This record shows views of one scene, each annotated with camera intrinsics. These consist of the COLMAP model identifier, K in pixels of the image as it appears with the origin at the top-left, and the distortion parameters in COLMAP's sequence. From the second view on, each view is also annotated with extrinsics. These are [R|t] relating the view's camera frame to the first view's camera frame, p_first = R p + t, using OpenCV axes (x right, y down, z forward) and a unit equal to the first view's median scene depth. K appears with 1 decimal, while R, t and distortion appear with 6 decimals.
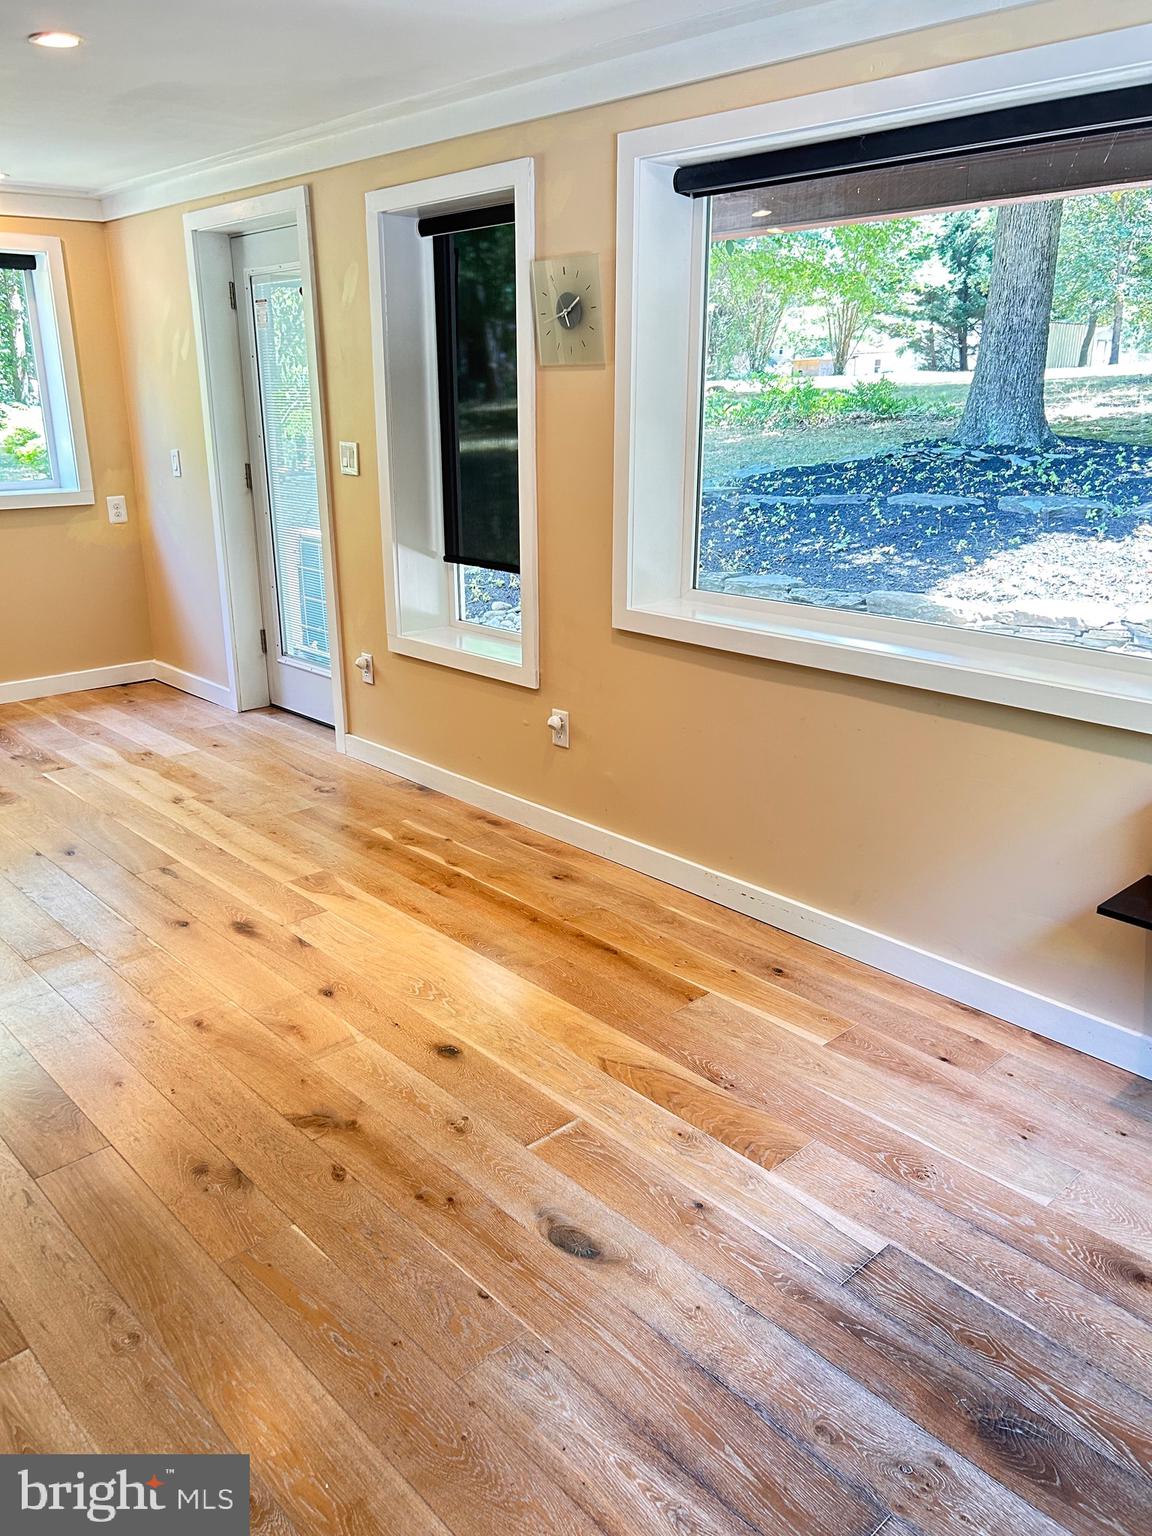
lens RADIAL K [[1160.3, 0, 574.0], [0, 1160.3, 769.2], [0, 0, 1]] dist [0.028698, -0.028060]
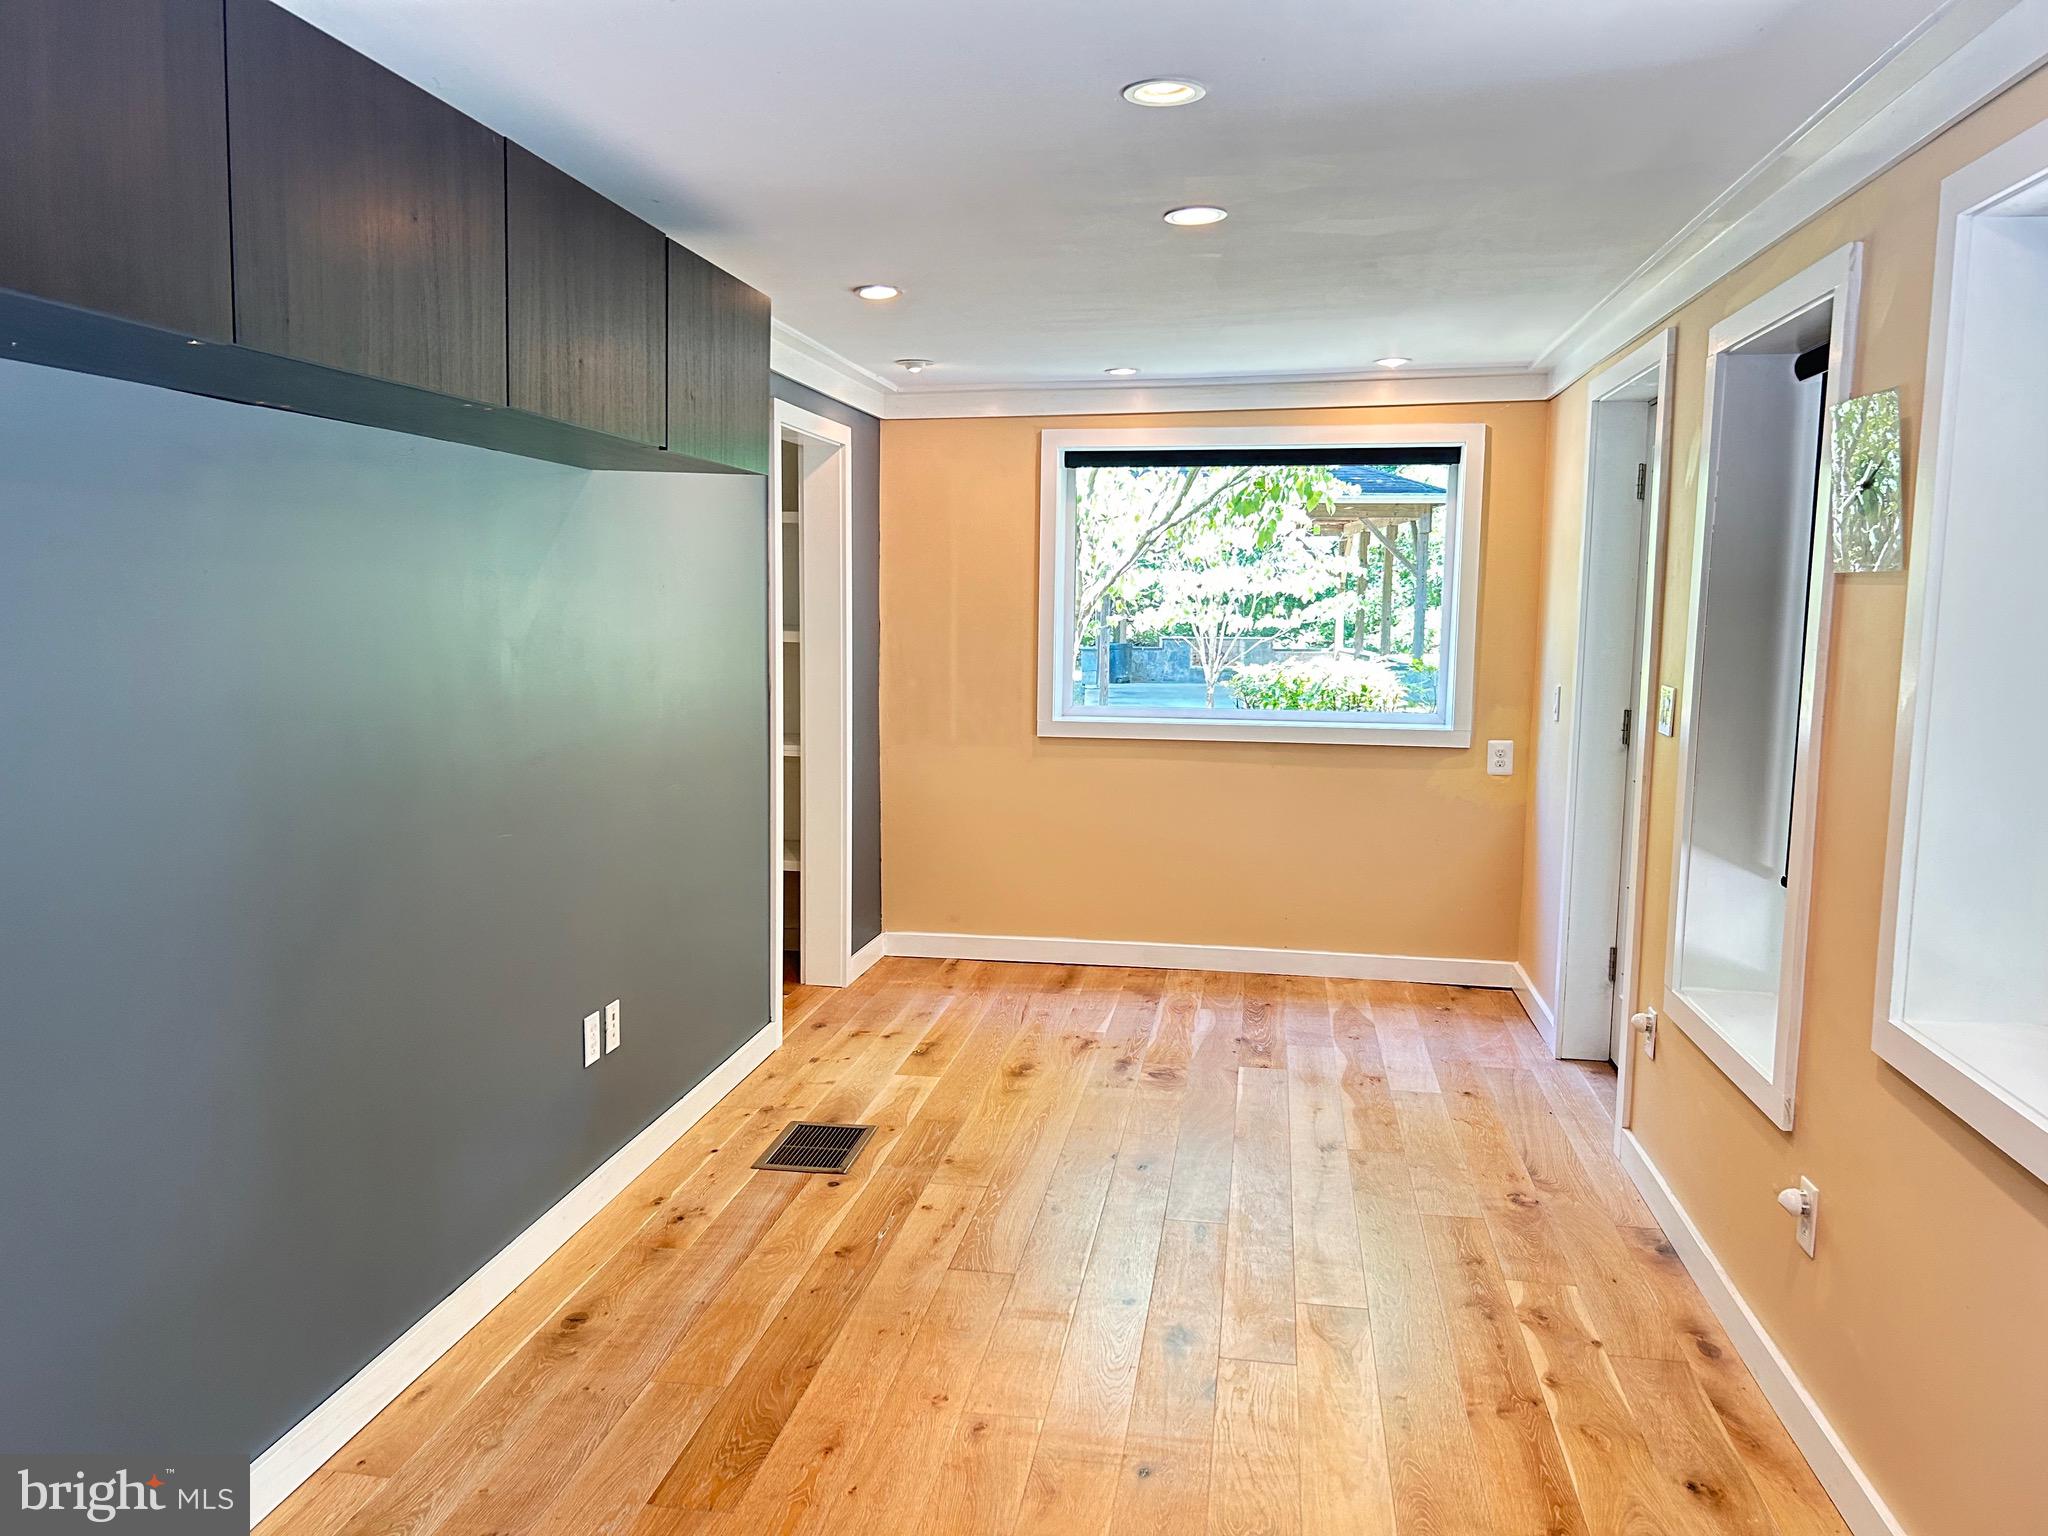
lens RADIAL K [[1547.0, 0, 1016.4], [0, 1547.0, 764.7], [0, 0, 1]] dist [0.028698, -0.028060]
pose [[0.602213, 0.097631, -0.792343, 0.255240], [-0.262182, 0.961632, -0.080778, -0.065999], [0.754056, 0.256384, 0.604704, 0.190266]]
